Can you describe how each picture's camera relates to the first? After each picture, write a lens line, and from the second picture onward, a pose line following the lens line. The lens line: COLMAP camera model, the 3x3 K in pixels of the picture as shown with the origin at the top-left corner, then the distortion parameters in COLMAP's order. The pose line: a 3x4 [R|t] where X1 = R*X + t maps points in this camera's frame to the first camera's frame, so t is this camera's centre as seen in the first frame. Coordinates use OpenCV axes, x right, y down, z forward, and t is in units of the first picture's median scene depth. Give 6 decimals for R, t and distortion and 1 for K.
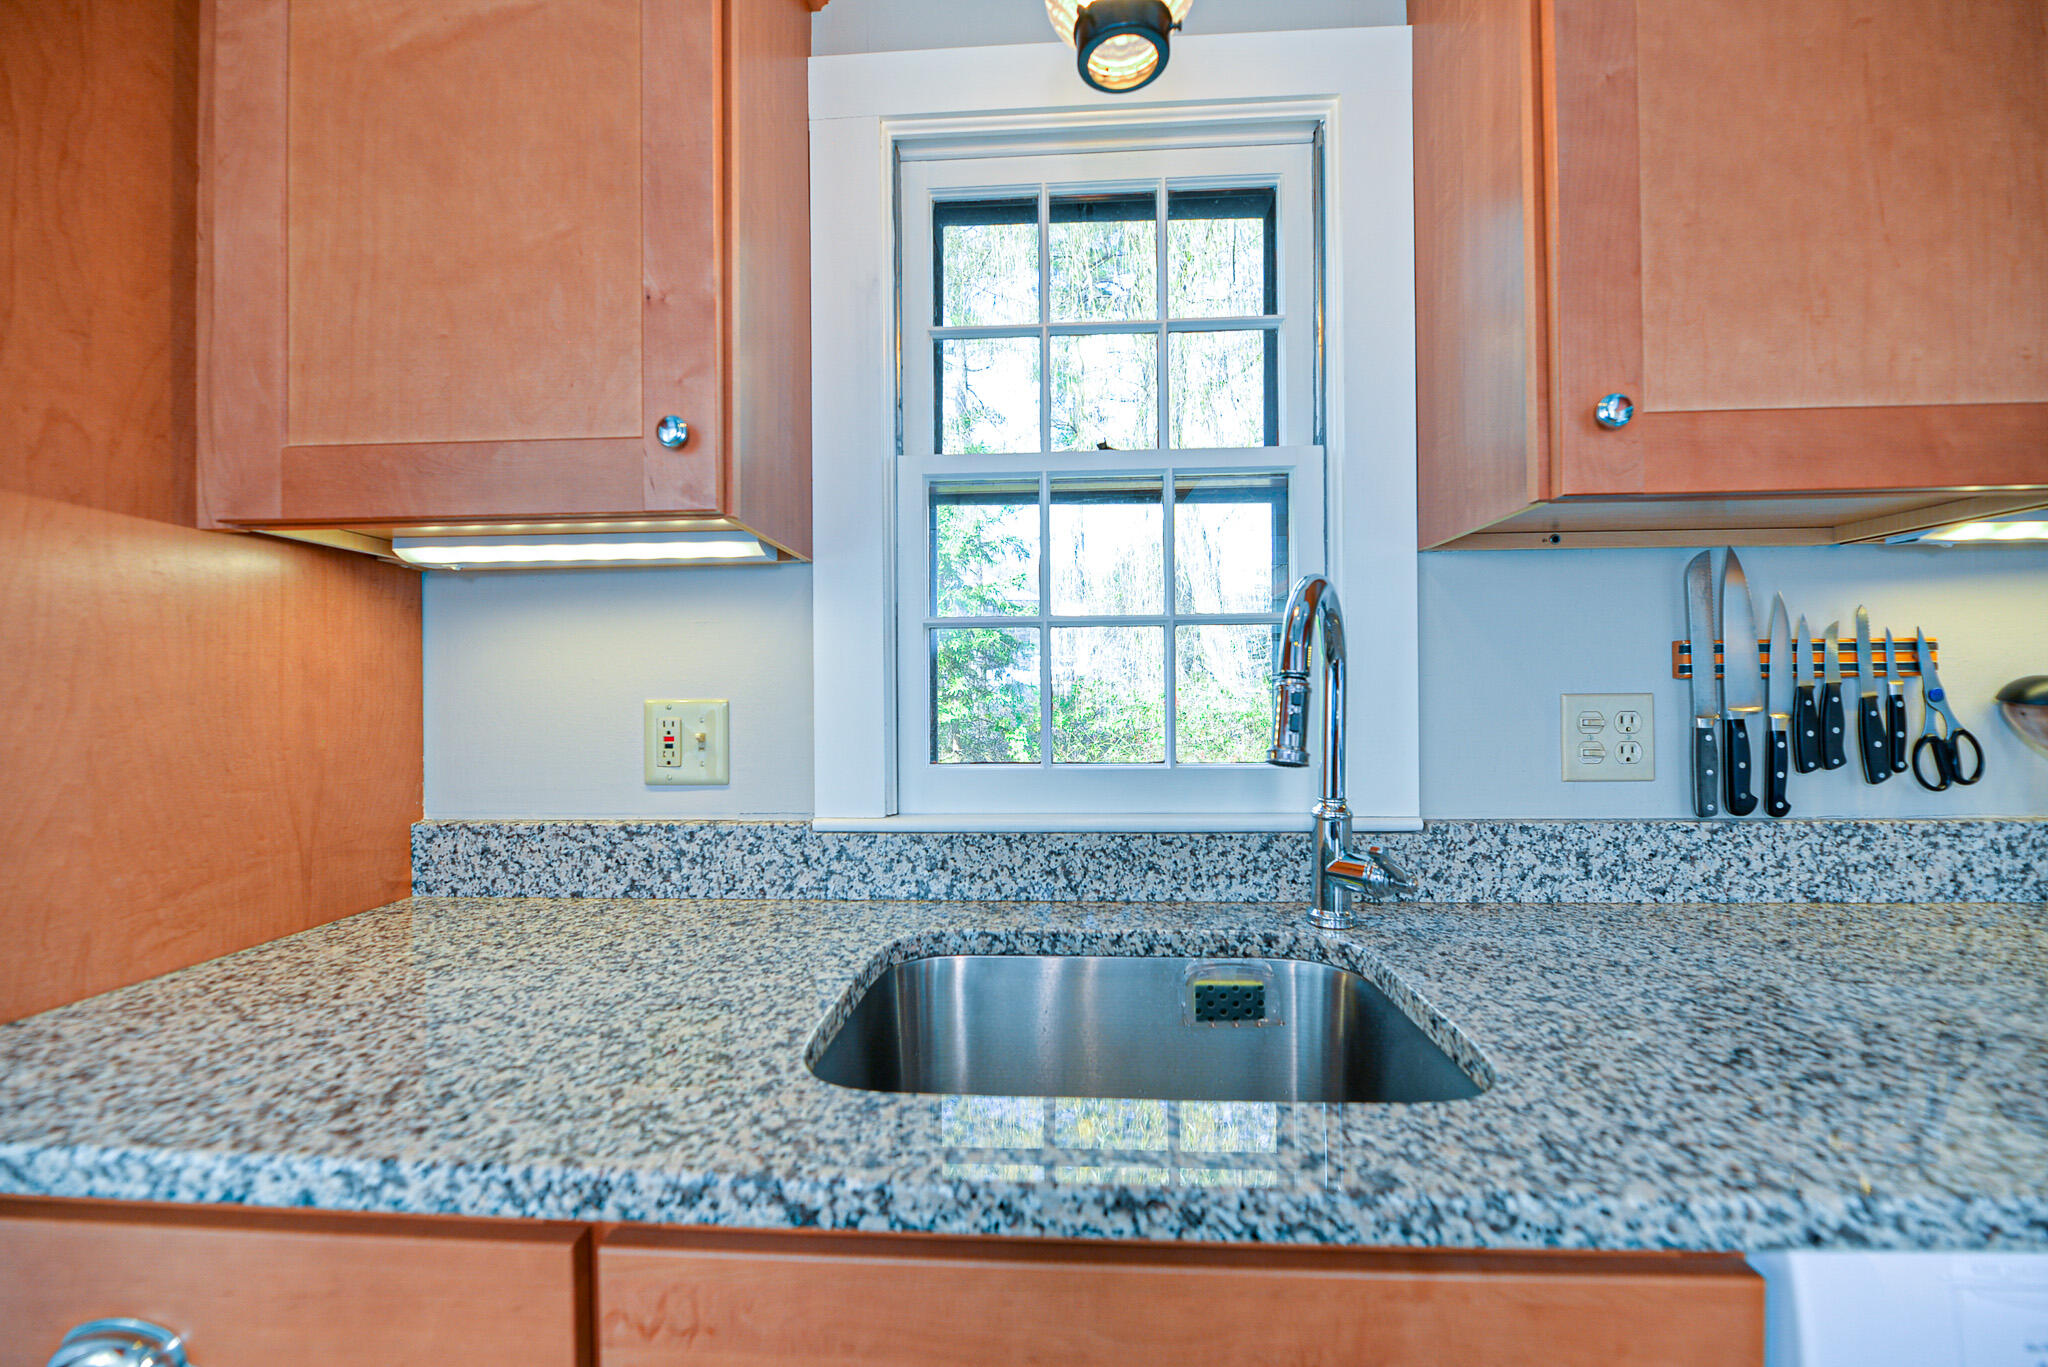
lens RADIAL K [[818.8, 0, 1019.3], [0, 818.8, 688.3], [0, 0, 1]] dist [0.000947, -0.004209]
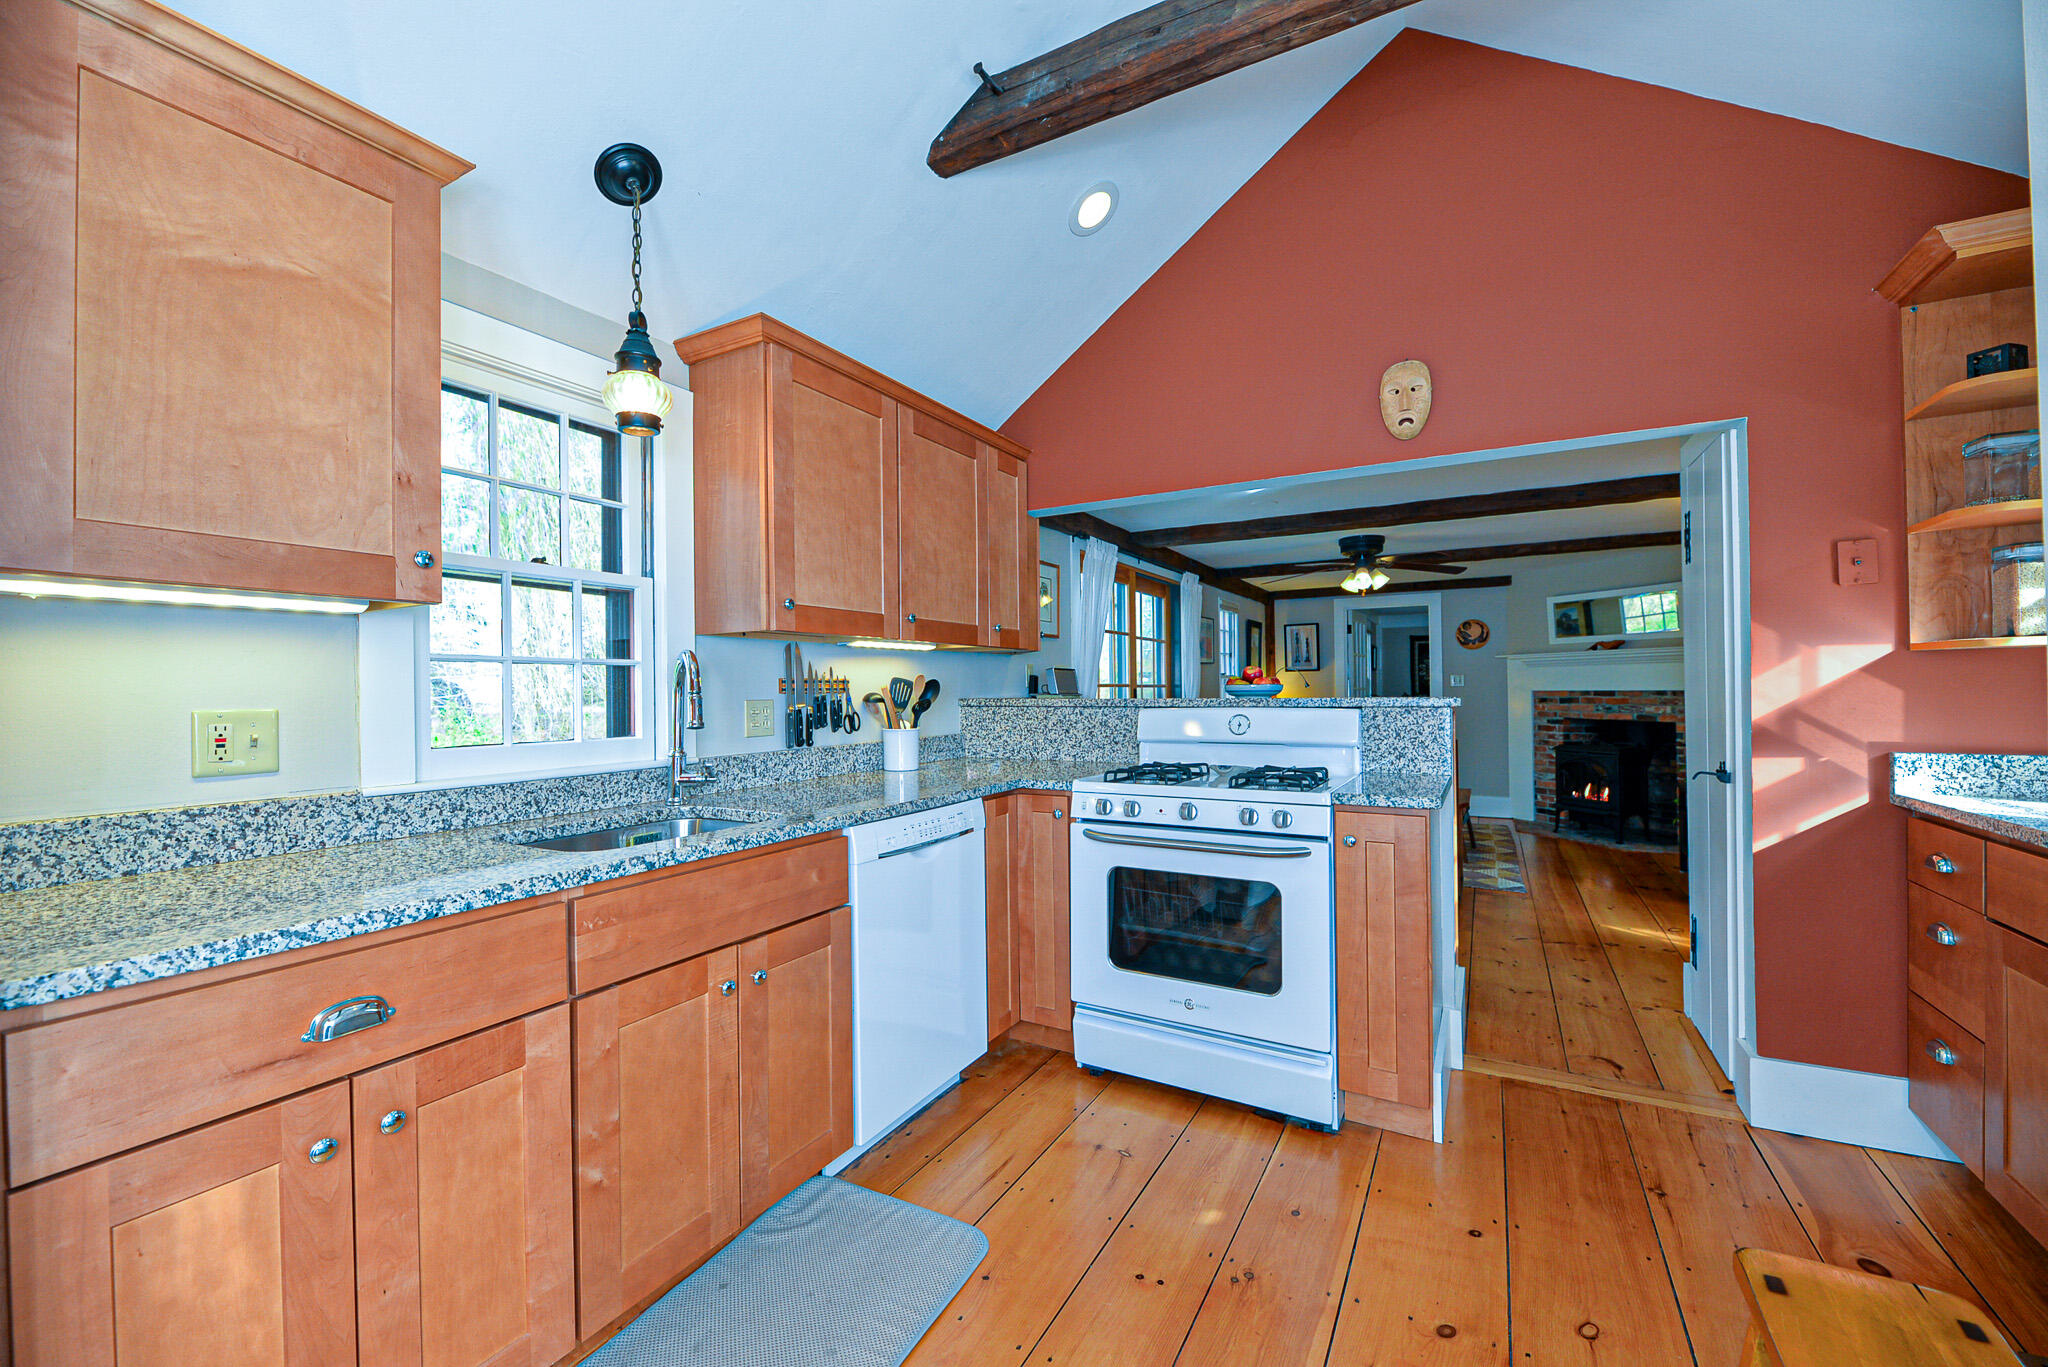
lens RADIAL K [[818.8, 0, 1019.3], [0, 818.8, 688.3], [0, 0, 1]] dist [0.000947, -0.004209]
pose [[0.443597, 0.005456, 0.896210, -1.060700], [0.006291, 0.999938, -0.009201, 0.000221], [-0.896204, 0.009720, 0.443535, -0.720237]]
